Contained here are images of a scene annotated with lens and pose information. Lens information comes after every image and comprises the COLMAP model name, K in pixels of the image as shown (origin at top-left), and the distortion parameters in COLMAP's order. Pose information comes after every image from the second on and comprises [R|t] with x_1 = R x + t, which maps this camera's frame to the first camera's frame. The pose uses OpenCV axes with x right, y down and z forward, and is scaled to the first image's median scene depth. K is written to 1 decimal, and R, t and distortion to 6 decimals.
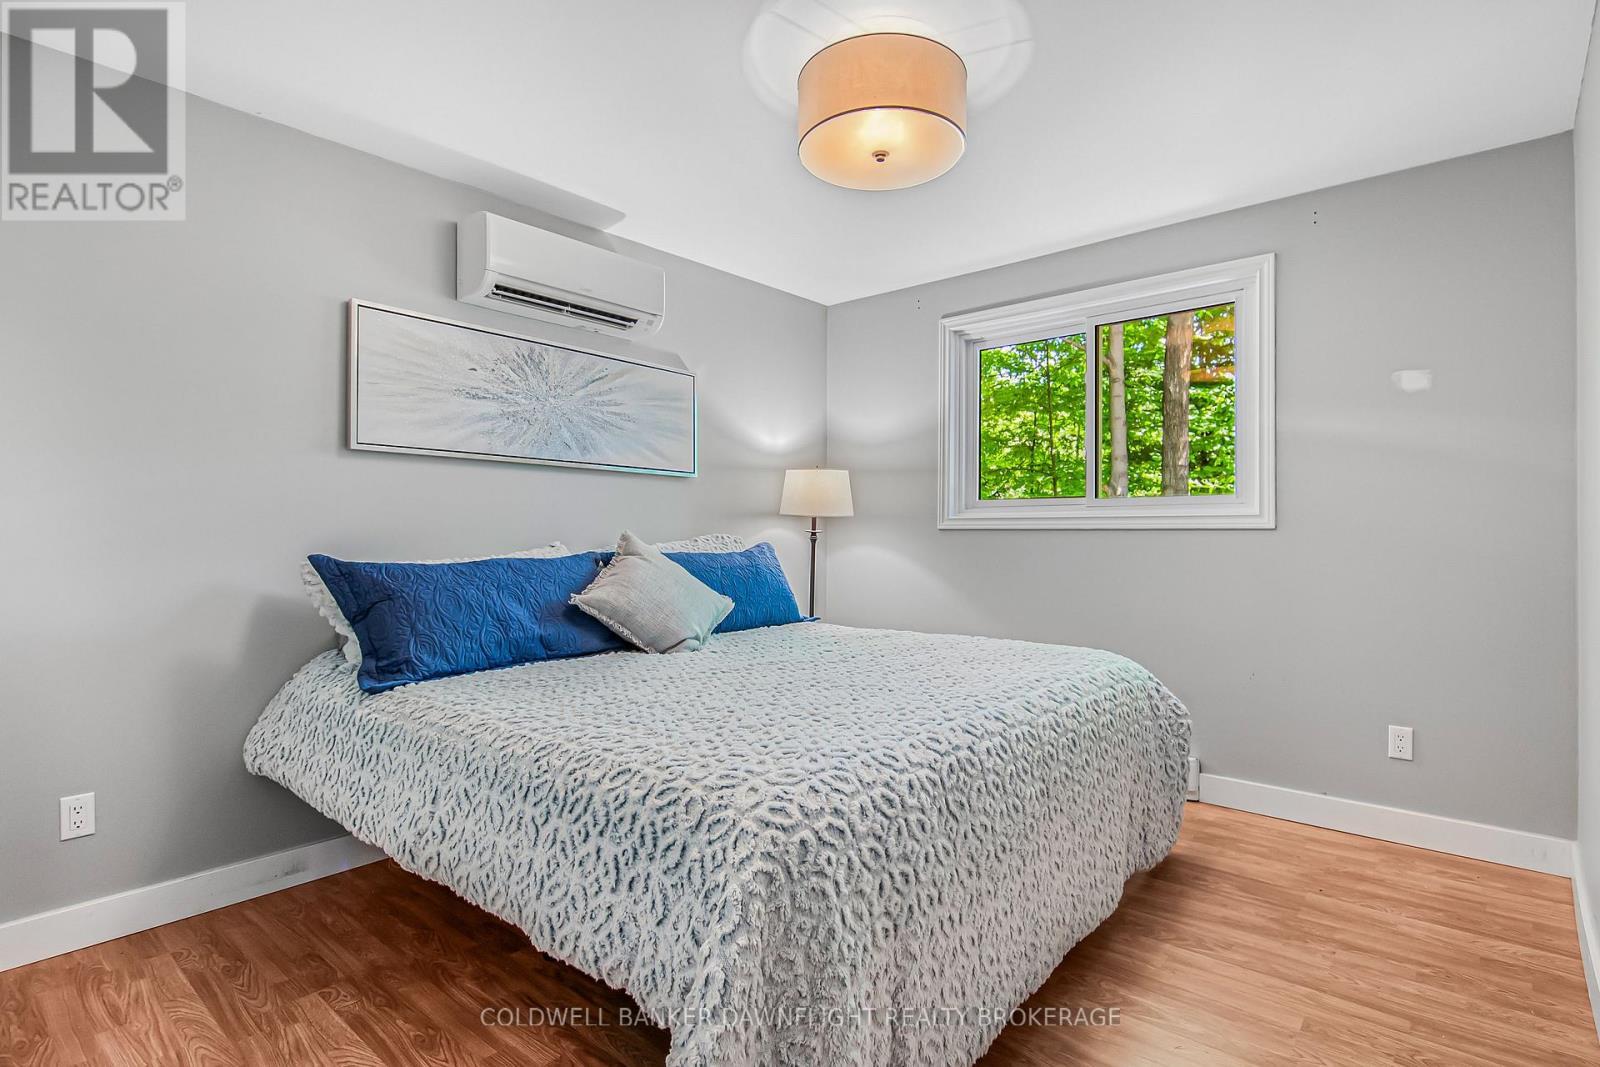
lens RADIAL K [[804.8, 0, 823.5], [0, 804.8, 529.0], [0, 0, 1]] dist [0.023198, -0.021989]
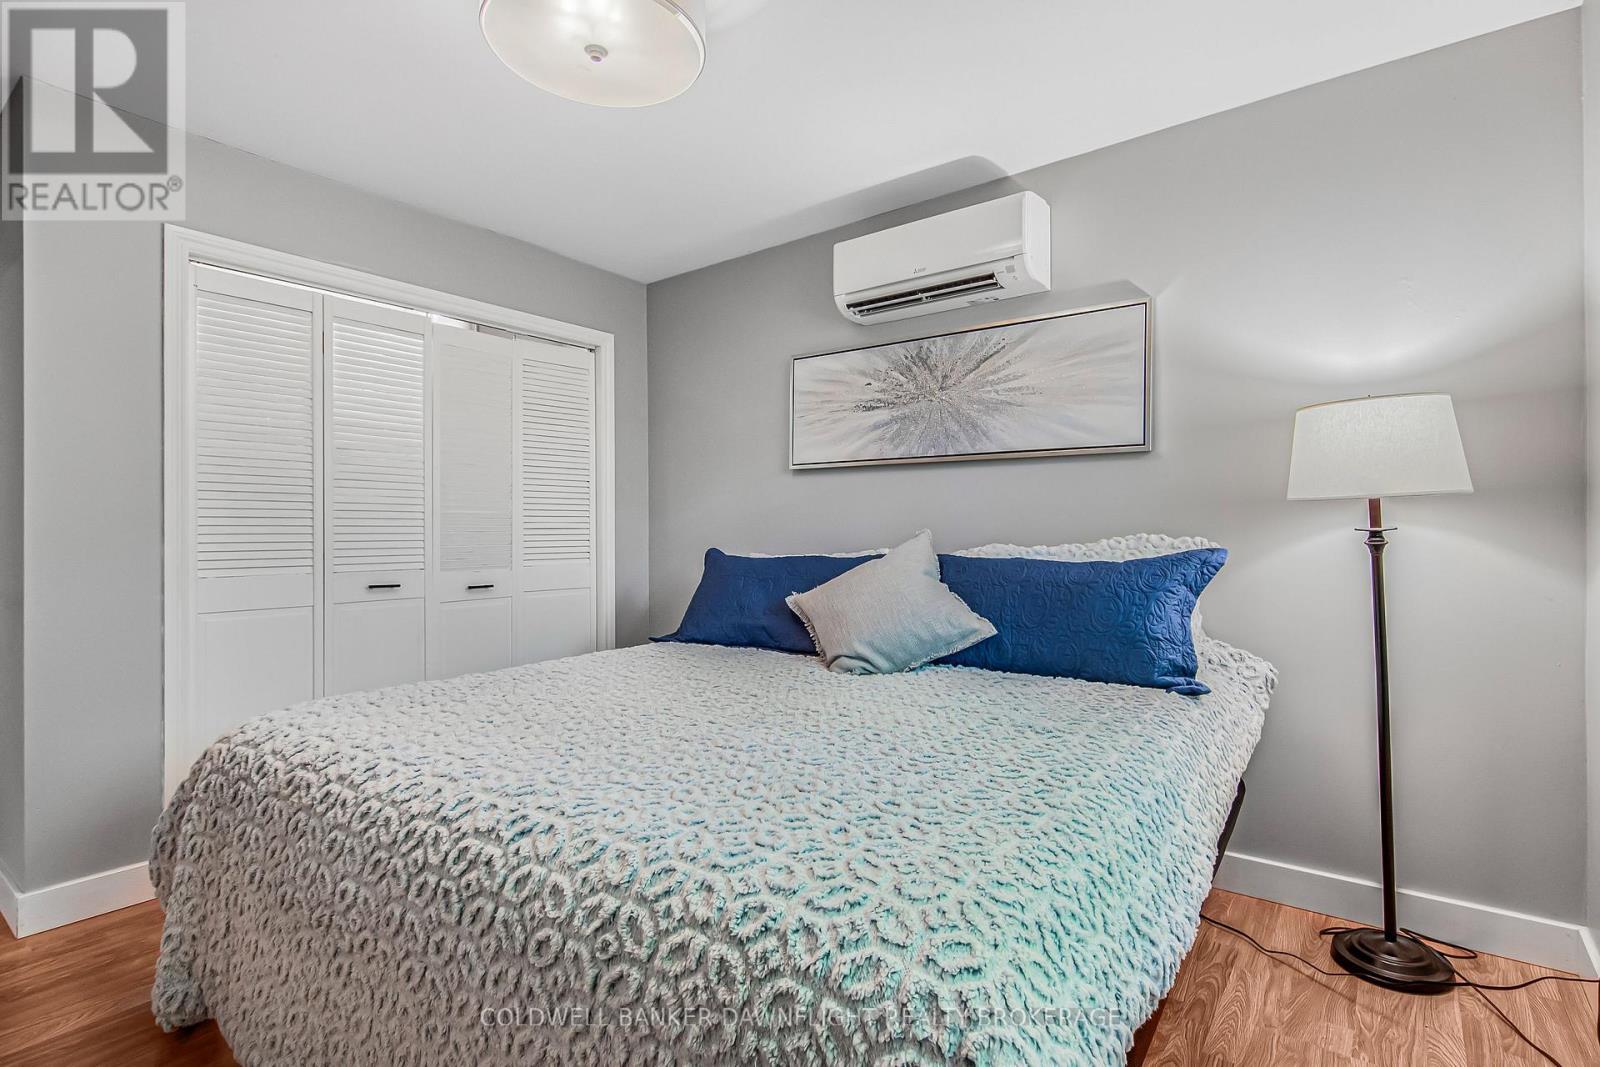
lens RADIAL K [[804.8, 0, 823.5], [0, 804.8, 529.0], [0, 0, 1]] dist [0.023198, -0.021989]
pose [[0.040408, -0.005592, -0.999168, 0.609959], [0.008011, 0.999954, -0.005272, 0.004320], [0.999151, -0.007791, 0.040451, 0.830983]]
